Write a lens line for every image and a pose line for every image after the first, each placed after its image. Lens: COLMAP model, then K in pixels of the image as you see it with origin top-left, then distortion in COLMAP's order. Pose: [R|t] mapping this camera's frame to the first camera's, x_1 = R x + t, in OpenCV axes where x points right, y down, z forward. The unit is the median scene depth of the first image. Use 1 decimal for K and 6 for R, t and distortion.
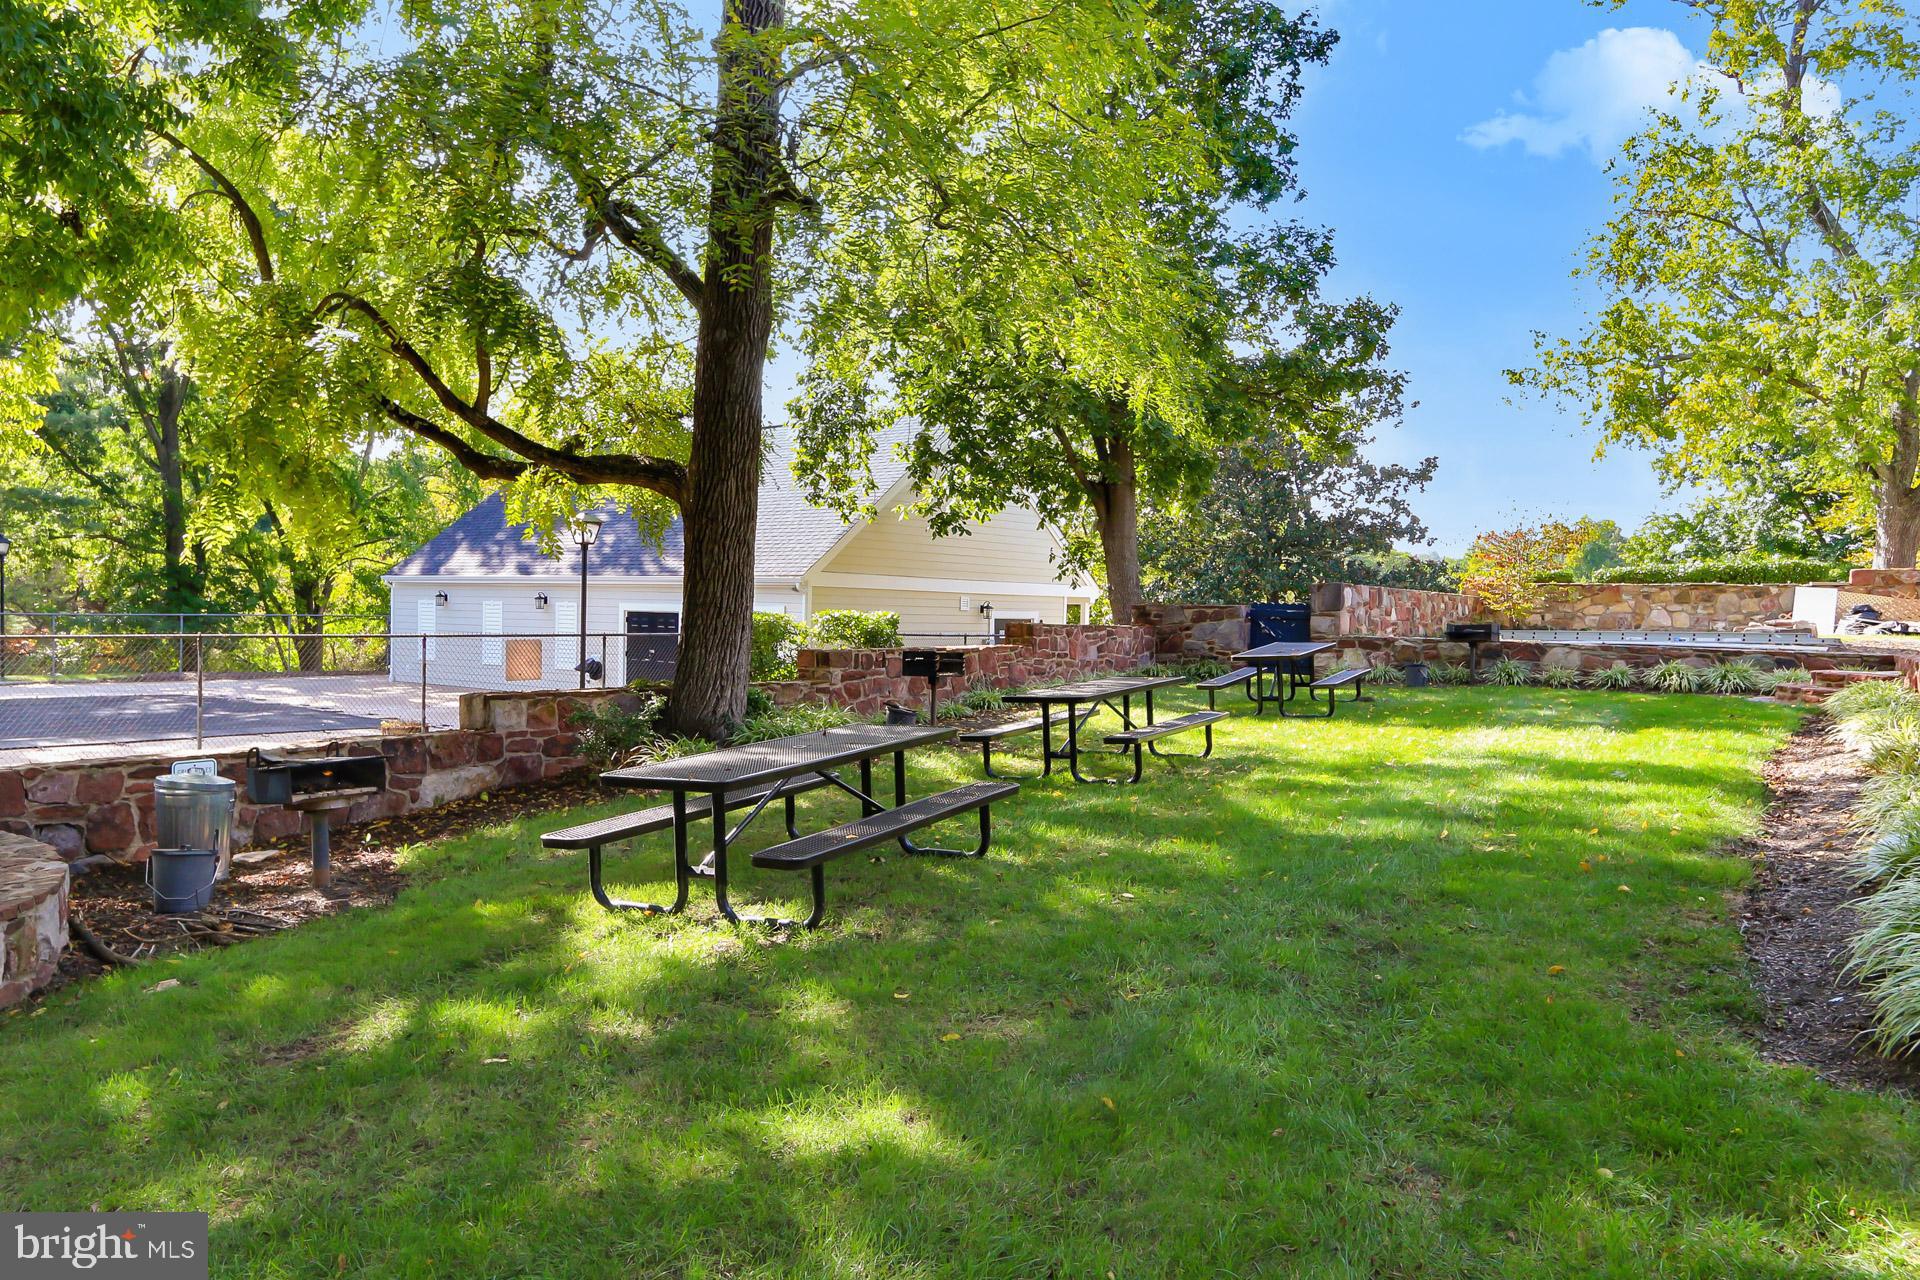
lens RADIAL K [[1404.8, 0, 960.3], [0, 1404.8, 638.6], [0, 0, 1]] dist [-0.002706, -0.001036]
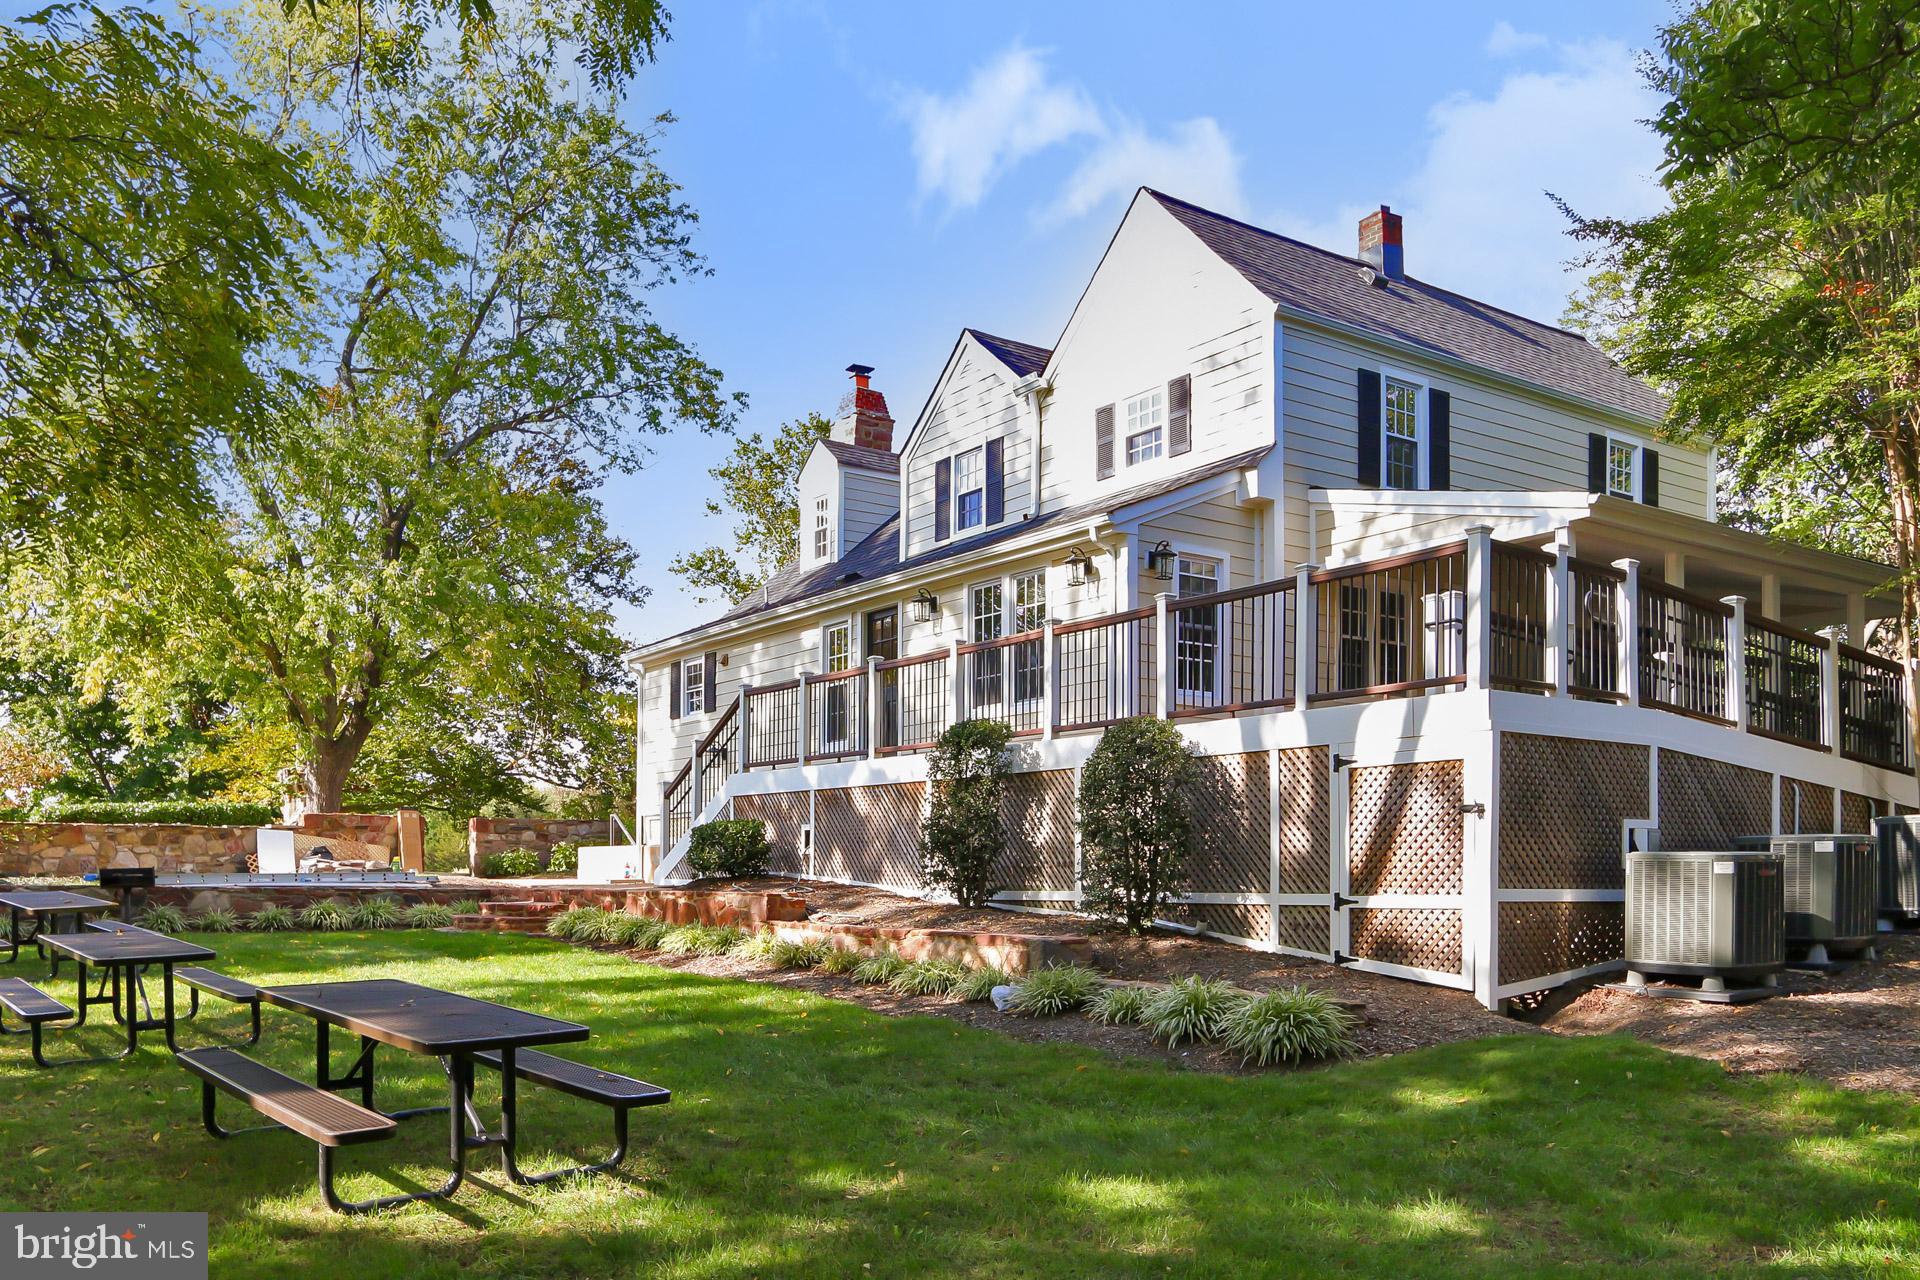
lens RADIAL K [[1510.4, 0, 960.8], [0, 1510.4, 641.9], [0, 0, 1]] dist [0.004951, 0.001903]
pose [[0.436026, 0.120587, 0.891818, -0.182899], [0.022213, 0.989238, -0.144620, -0.000629], [-0.899660, 0.082868, 0.428655, 0.050778]]
